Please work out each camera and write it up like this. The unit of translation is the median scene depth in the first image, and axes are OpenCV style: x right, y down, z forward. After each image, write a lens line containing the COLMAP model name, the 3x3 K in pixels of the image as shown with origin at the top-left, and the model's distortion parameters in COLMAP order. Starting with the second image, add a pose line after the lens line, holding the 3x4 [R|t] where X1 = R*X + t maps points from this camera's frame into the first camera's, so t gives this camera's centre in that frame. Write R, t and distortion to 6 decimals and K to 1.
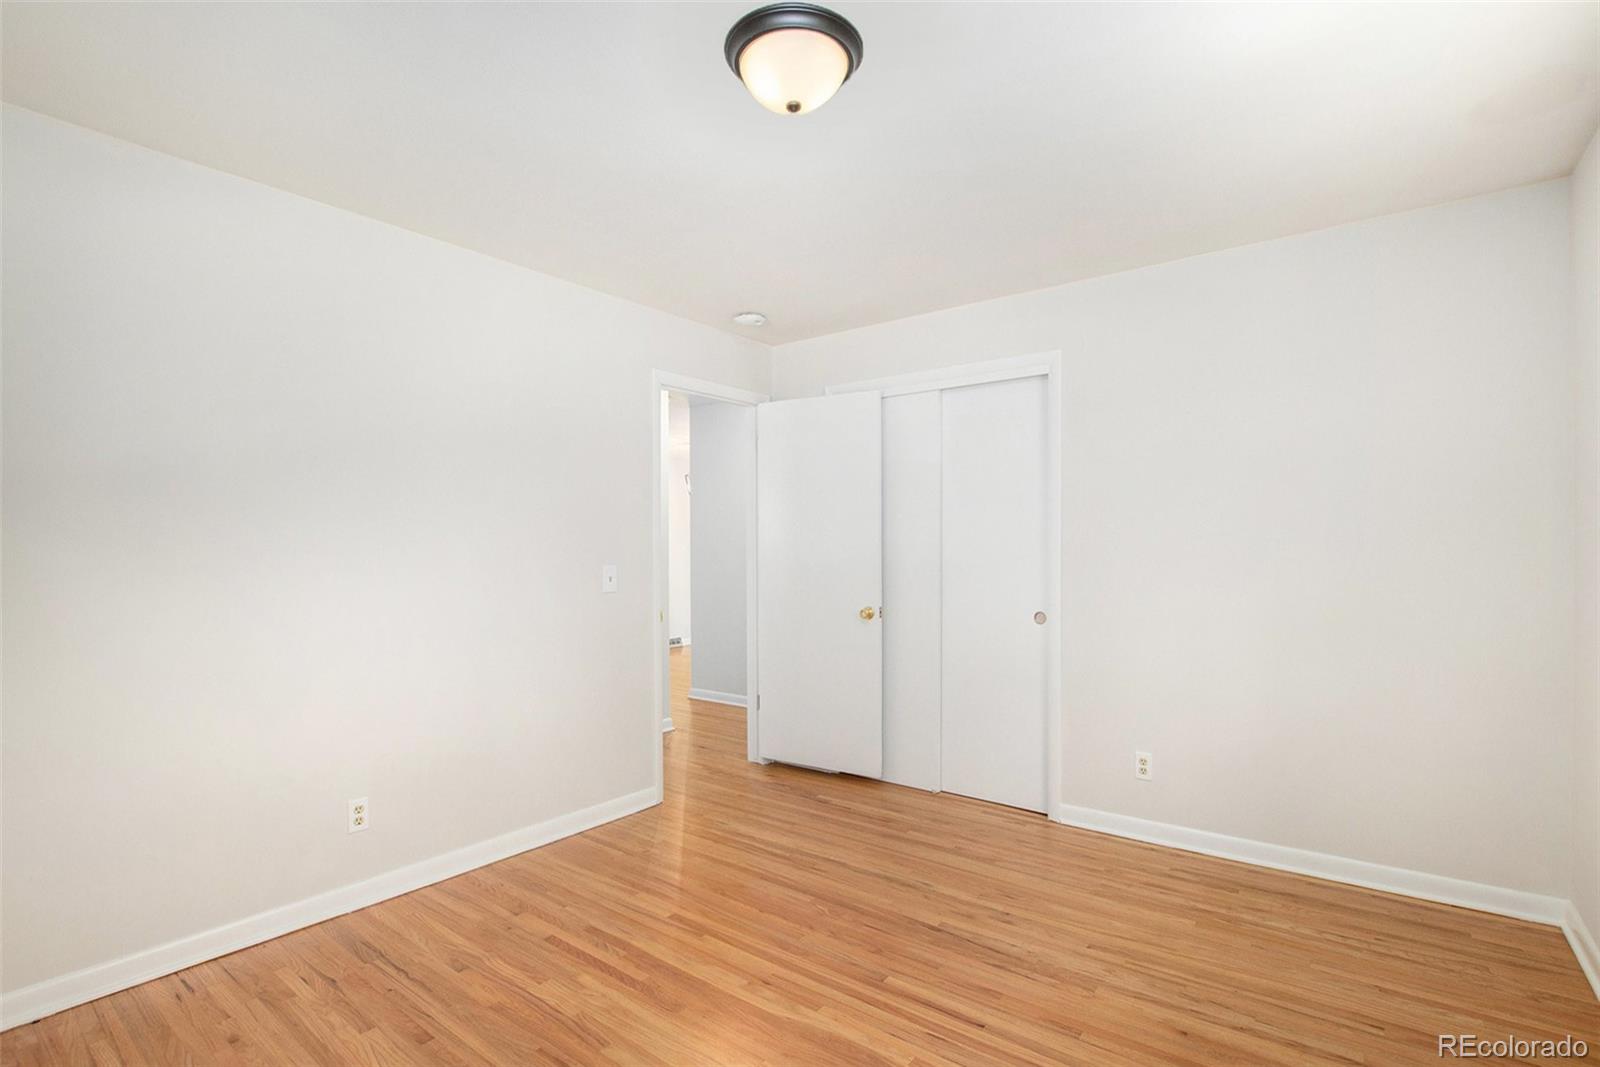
lens RADIAL K [[755.1, 0, 801.3], [0, 755.1, 535.5], [0, 0, 1]] dist [-0.020375, 0.001916]
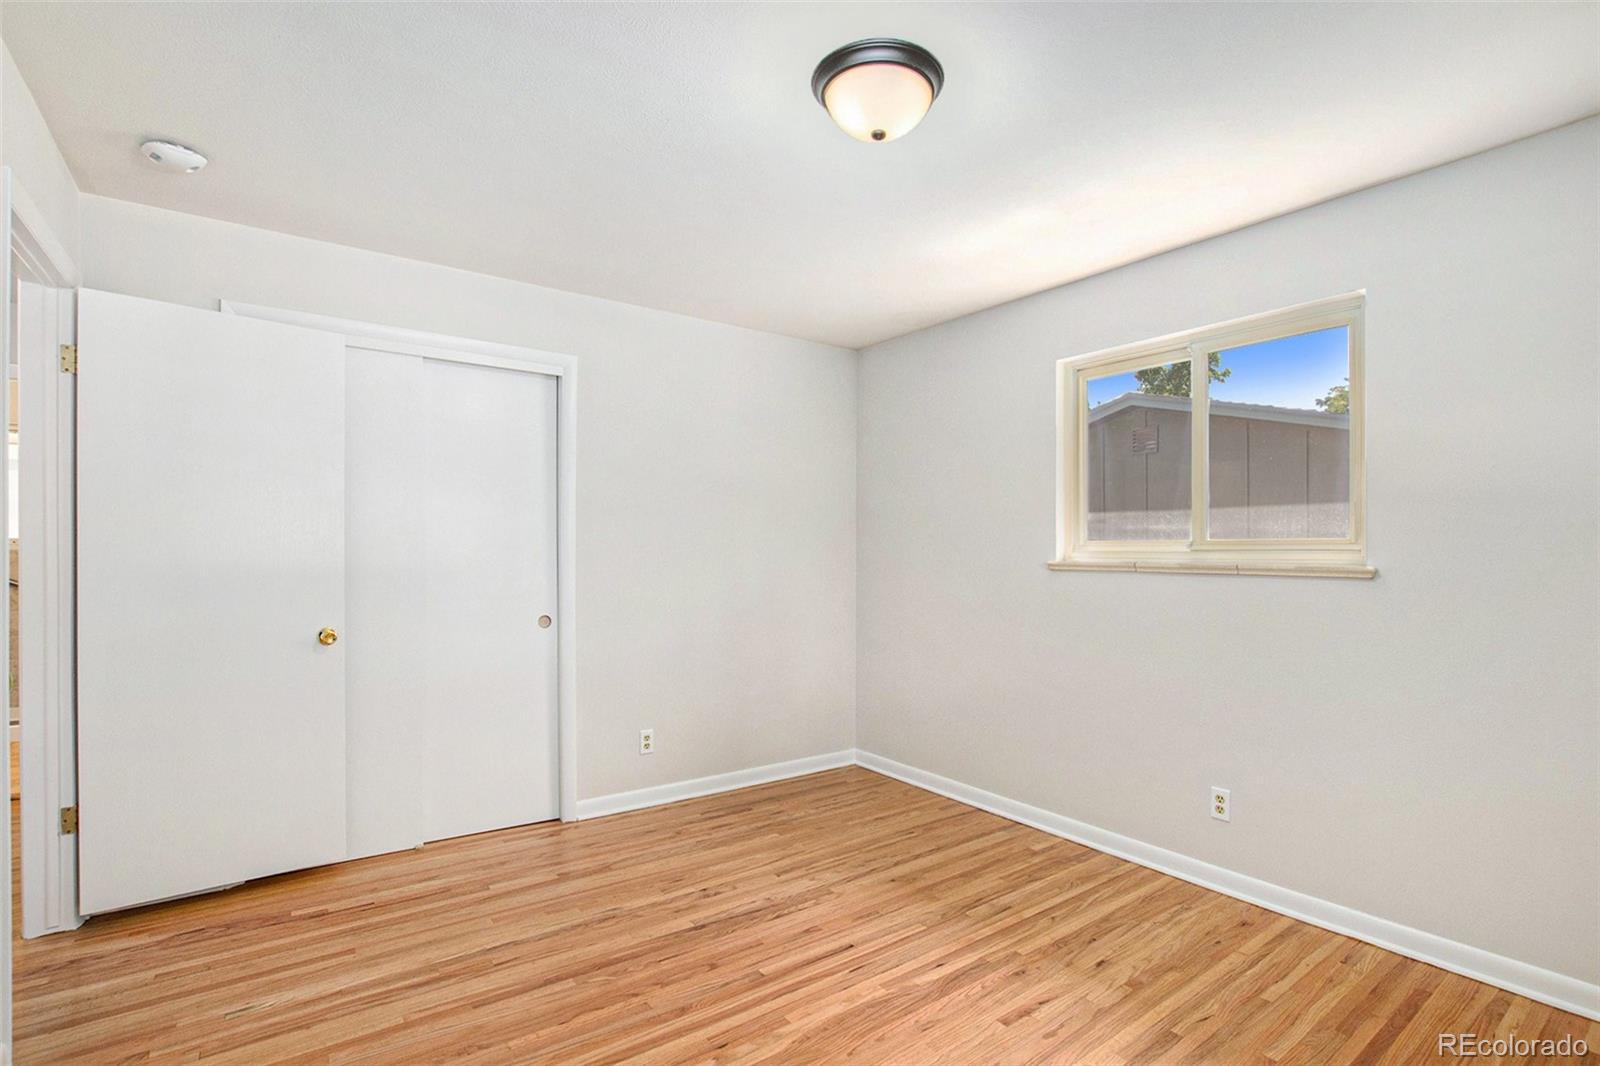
lens RADIAL K [[755.1, 0, 796.5], [0, 755.1, 525.0], [0, 0, 1]] dist [-0.020375, 0.001916]
pose [[0.284335, 0.043990, 0.957715, -0.642538], [-0.026168, 0.998931, -0.038114, 0.016209], [-0.958368, -0.014224, 0.285182, 0.494270]]
